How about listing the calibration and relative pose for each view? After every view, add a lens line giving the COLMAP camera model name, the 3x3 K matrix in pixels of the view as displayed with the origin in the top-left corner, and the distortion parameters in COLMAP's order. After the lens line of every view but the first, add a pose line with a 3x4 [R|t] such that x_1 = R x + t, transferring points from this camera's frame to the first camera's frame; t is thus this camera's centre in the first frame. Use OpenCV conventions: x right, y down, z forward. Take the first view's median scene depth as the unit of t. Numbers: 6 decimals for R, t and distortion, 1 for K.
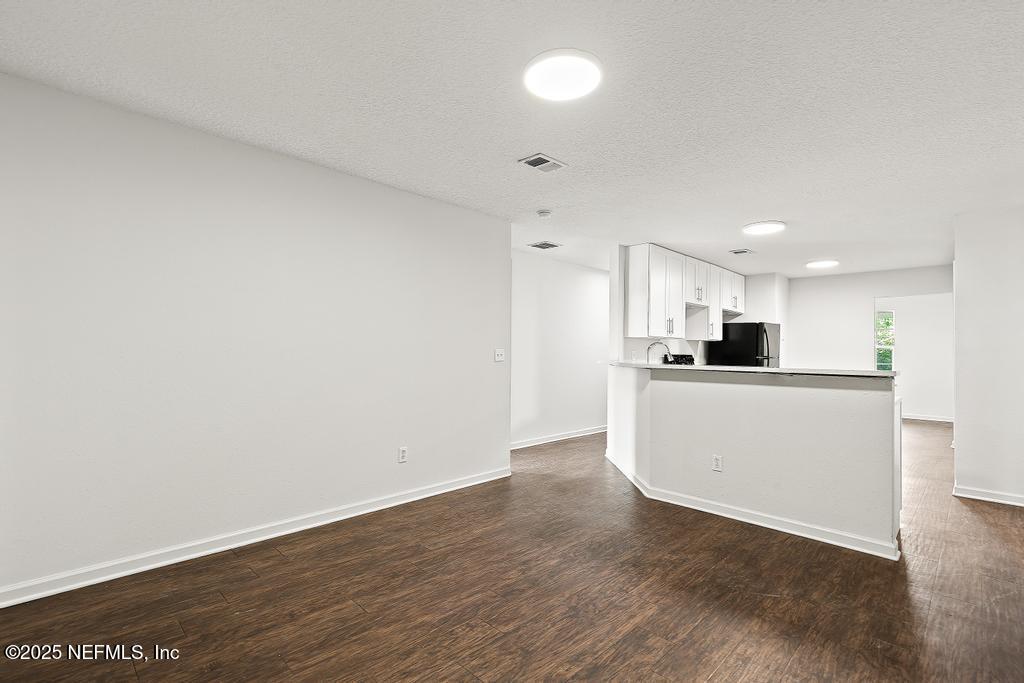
lens RADIAL K [[480.4, 0, 513.1], [0, 480.4, 351.6], [0, 0, 1]] dist [0.002433, 0.000191]
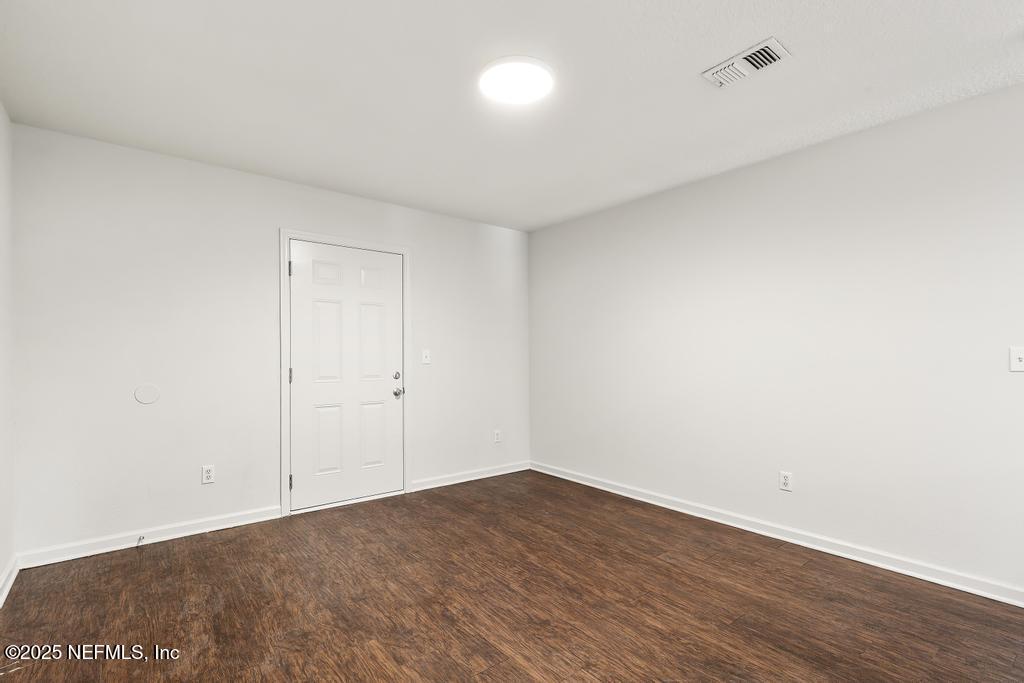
lens RADIAL K [[480.4, 0, 513.1], [0, 480.4, 351.6], [0, 0, 1]] dist [0.002433, 0.000191]
pose [[-0.117740, -0.015431, -0.992925, 0.983264], [-0.004448, 0.999877, -0.015011, 0.003470], [0.993035, 0.002650, -0.117794, 0.935169]]
